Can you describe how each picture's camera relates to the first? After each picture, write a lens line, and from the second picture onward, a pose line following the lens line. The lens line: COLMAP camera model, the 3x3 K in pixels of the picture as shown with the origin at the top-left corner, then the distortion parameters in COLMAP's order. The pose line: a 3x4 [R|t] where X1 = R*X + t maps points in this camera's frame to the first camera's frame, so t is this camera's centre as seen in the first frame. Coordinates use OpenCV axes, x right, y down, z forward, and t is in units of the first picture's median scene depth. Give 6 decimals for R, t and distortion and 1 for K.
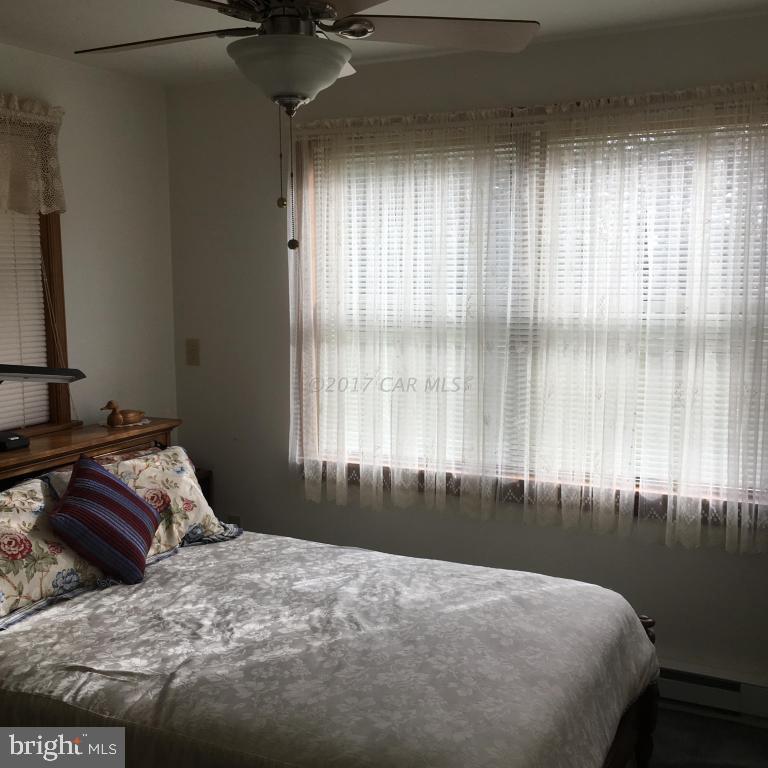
lens RADIAL K [[889.6, 0, 380.9], [0, 889.6, 383.8], [0, 0, 1]] dist [-0.005373, 0.000000]
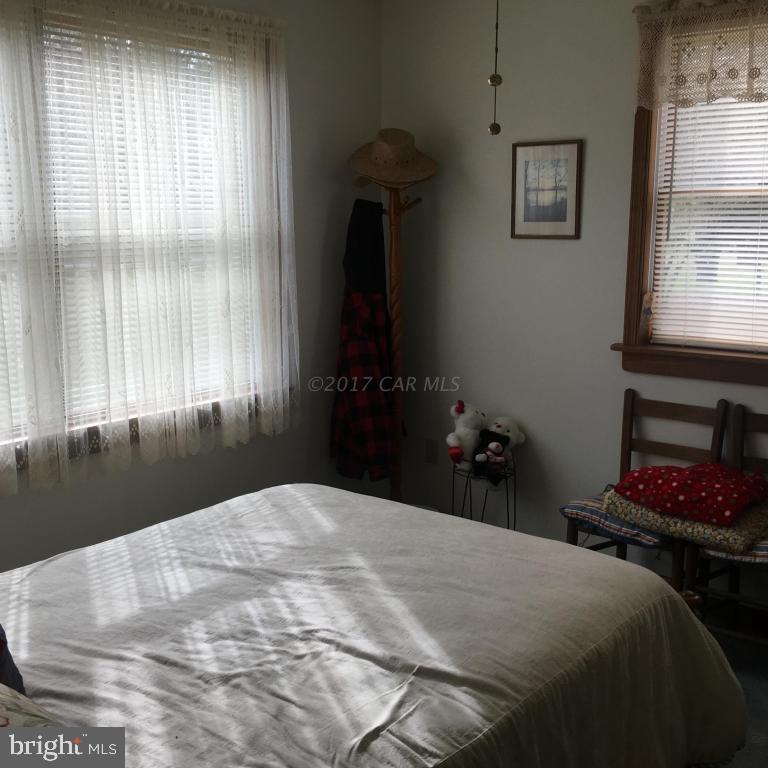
lens RADIAL K [[889.6, 0, 381.7], [0, 889.6, 384.3], [0, 0, 1]] dist [-0.005373, 0.000000]
pose [[0.260553, -0.183771, 0.947808, -0.798362], [0.121923, 0.980121, 0.156519, -0.047345], [-0.957730, 0.074778, 0.277780, 0.662122]]
